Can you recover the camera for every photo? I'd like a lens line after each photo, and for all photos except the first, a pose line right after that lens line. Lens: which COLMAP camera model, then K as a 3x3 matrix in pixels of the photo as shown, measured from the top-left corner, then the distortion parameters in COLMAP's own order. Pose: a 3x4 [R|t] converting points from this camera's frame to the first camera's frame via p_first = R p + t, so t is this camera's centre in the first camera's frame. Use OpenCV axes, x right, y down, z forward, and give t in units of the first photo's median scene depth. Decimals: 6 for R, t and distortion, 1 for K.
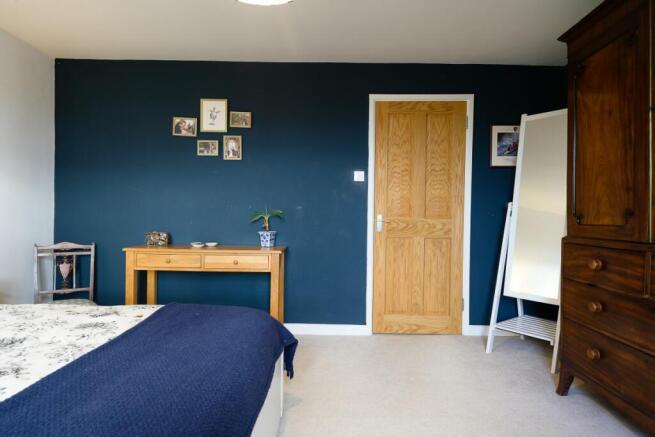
lens RADIAL K [[385.3, 0, 326.3], [0, 385.3, 217.4], [0, 0, 1]] dist [-0.001032, -0.000656]
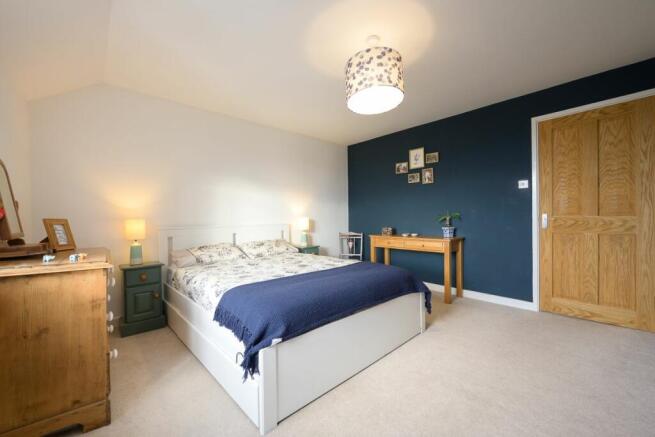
lens RADIAL K [[257.1, 0, 326.7], [0, 257.1, 216.2], [0, 0, 1]] dist [-0.004539, -0.000124]
pose [[0.676640, -0.026836, -0.735825, 0.268296], [0.021501, 0.999630, -0.016686, -0.001158], [0.736000, -0.004531, 0.676966, -0.055056]]
